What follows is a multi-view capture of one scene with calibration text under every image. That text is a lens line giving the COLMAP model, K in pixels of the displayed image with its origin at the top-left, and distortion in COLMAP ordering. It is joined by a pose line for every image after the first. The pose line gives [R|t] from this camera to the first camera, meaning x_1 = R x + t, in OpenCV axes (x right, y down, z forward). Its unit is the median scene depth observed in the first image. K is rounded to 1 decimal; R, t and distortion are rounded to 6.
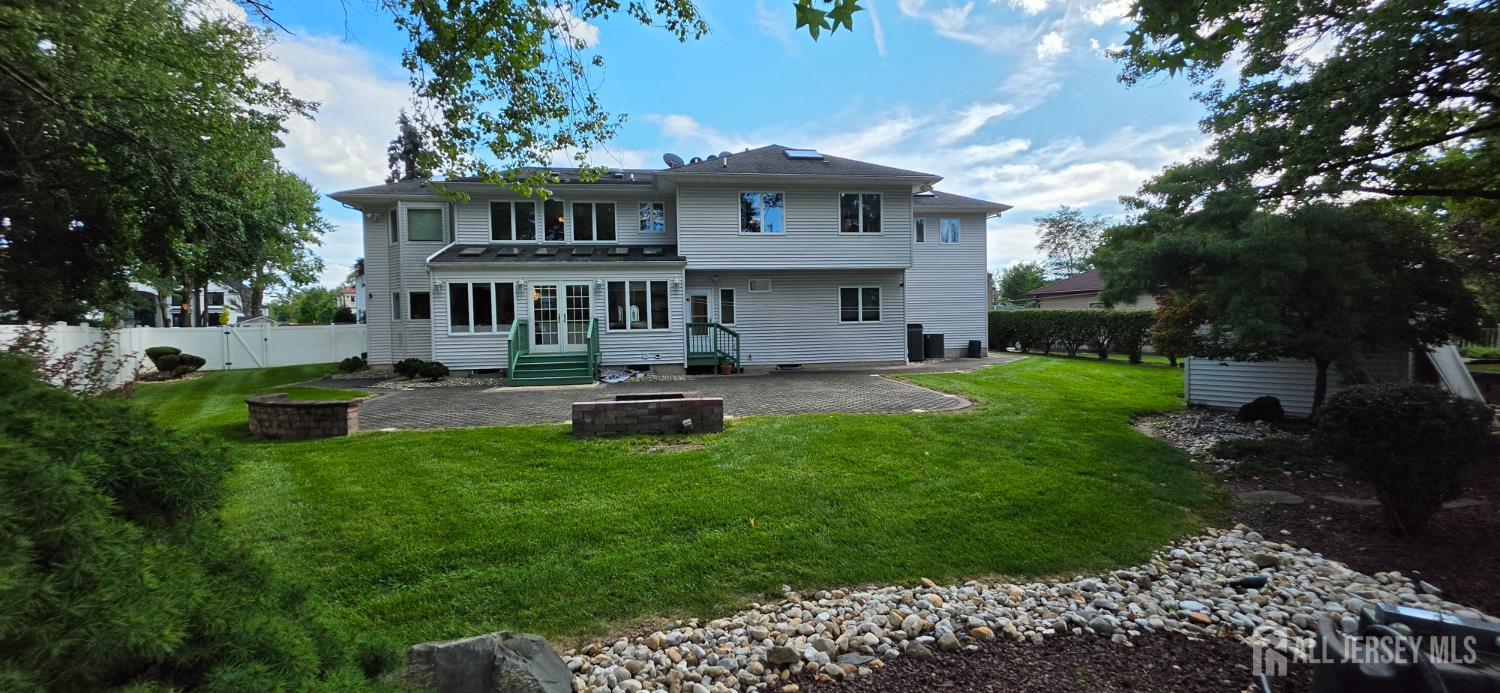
lens RADIAL K [[599.9, 0, 750.0], [0, 599.9, 346.5], [0, 0, 1]] dist [-0.001155, 0.000344]
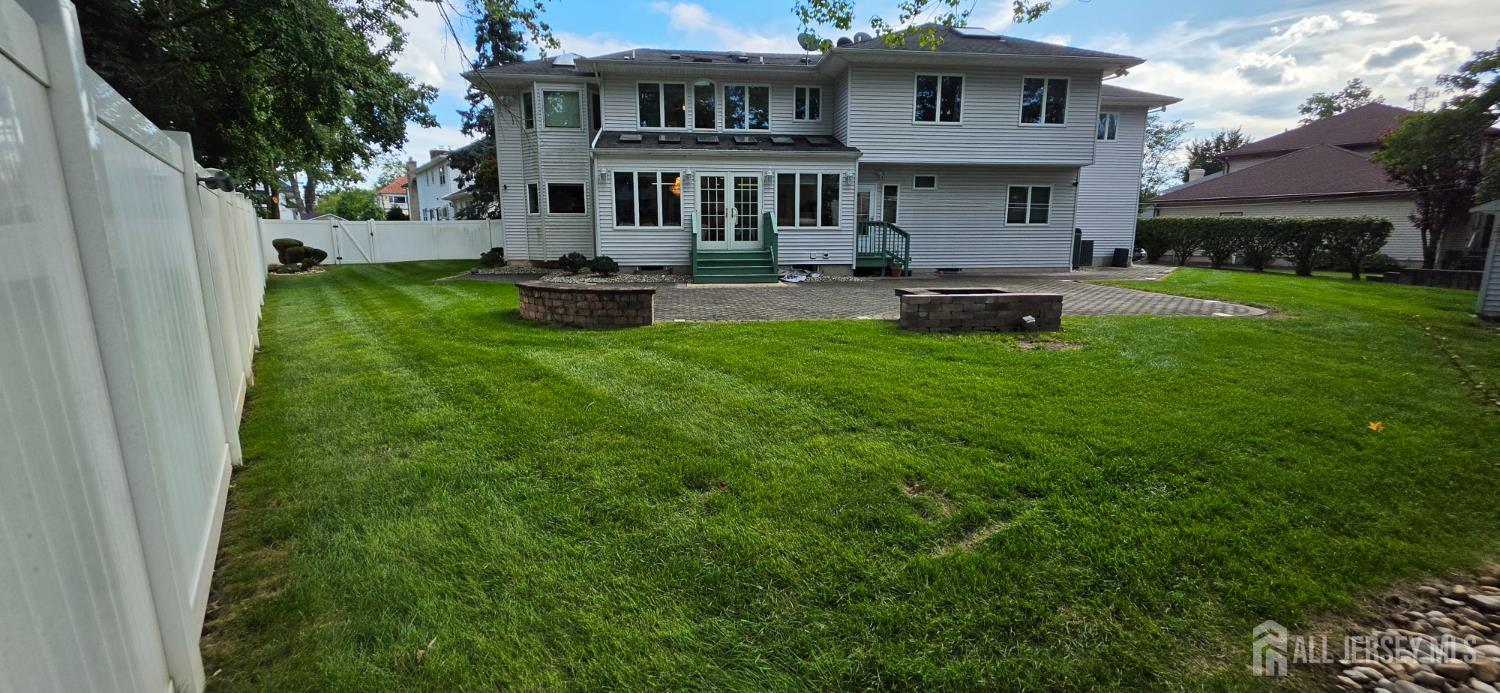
lens RADIAL K [[599.9, 0, 750.0], [0, 599.9, 346.5], [0, 0, 1]] dist [-0.001155, 0.000344]
pose [[0.999293, 0.023859, -0.029061, -0.237437], [-0.019339, 0.988960, 0.146918, 0.020163], [0.032246, -0.146252, 0.988722, 0.040699]]
